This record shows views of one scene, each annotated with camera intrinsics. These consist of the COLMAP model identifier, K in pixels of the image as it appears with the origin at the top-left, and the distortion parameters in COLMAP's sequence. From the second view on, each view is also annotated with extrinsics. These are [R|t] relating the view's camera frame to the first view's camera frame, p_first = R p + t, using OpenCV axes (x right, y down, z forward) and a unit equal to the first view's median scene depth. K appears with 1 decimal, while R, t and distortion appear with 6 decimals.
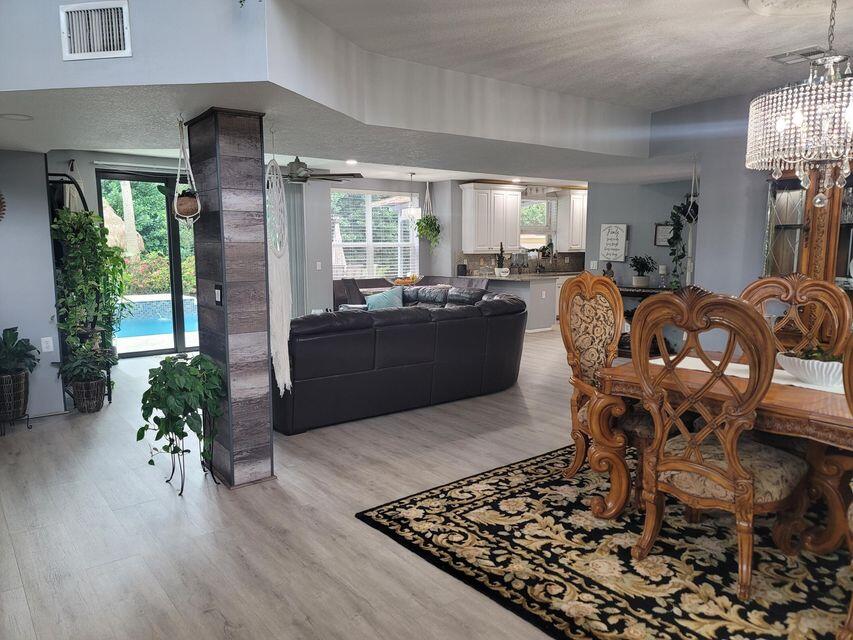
lens RADIAL K [[627.2, 0, 426.5], [0, 627.2, 320.0], [0, 0, 1]] dist [0.063316, -0.002524]
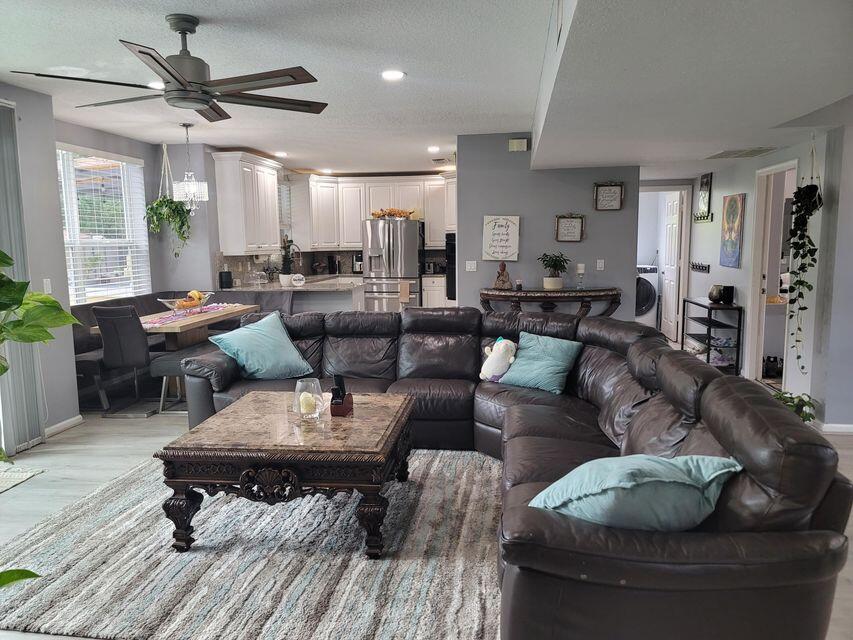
lens RADIAL K [[627.2, 0, 426.5], [0, 627.2, 320.0], [0, 0, 1]] dist [0.063316, -0.002524]
pose [[0.708162, -0.096135, 0.699474, -0.357329], [0.094003, 0.994705, 0.041541, -0.058252], [-0.699764, 0.036335, 0.713450, 0.475512]]
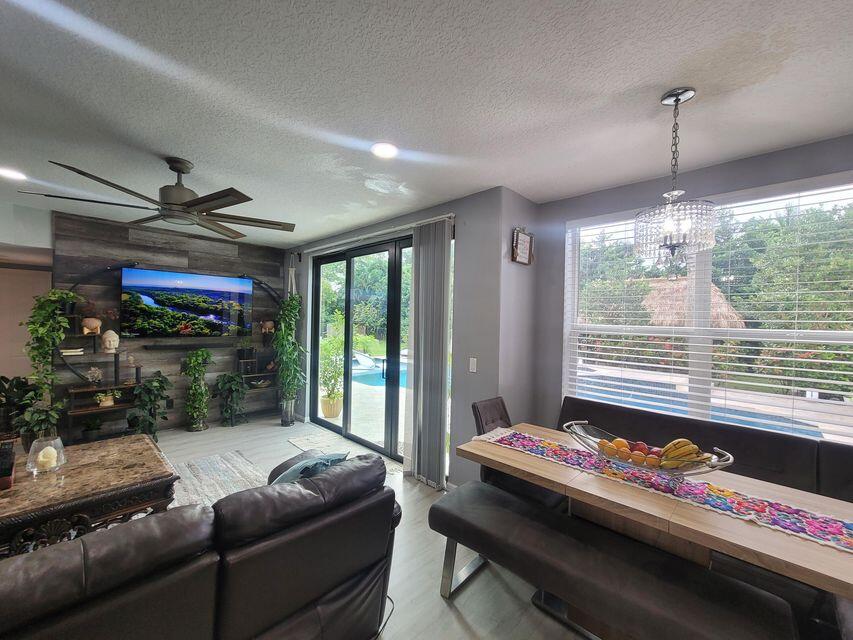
lens RADIAL K [[349.2, 0, 426.5], [0, 349.2, 320.0], [0, 0, 1]] dist [-0.002350, 0.000483]
pose [[0.158841, 0.014528, -0.987197, 0.151134], [-0.138246, 0.990368, -0.007669, -0.132580], [0.977577, 0.137694, 0.159320, 1.024300]]
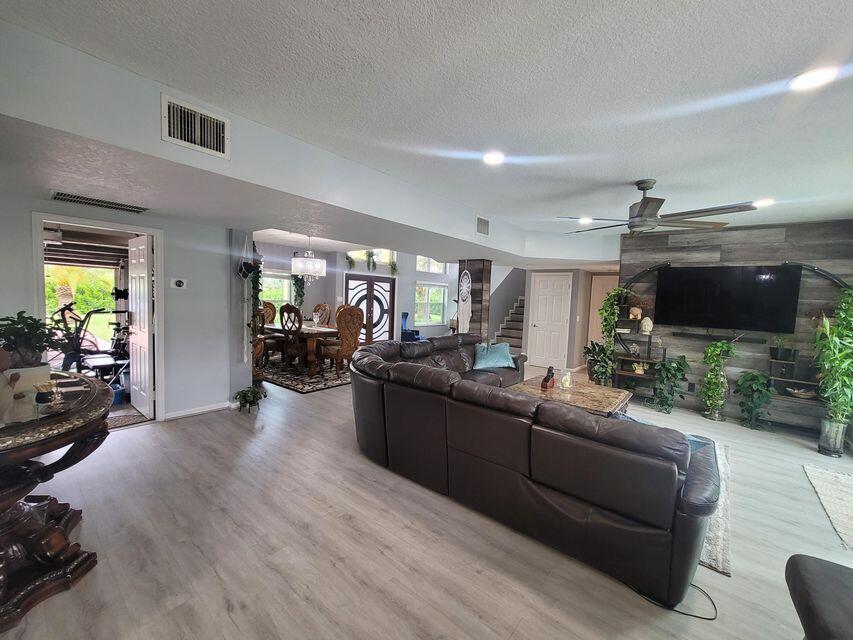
lens RADIAL K [[349.2, 0, 426.5], [0, 349.2, 320.0], [0, 0, 1]] dist [-0.002350, 0.000483]
pose [[-0.971172, -0.019649, -0.237569, 0.141622], [-0.064115, 0.981404, 0.180930, -0.144415], [0.229596, 0.190946, -0.954372, 1.176437]]
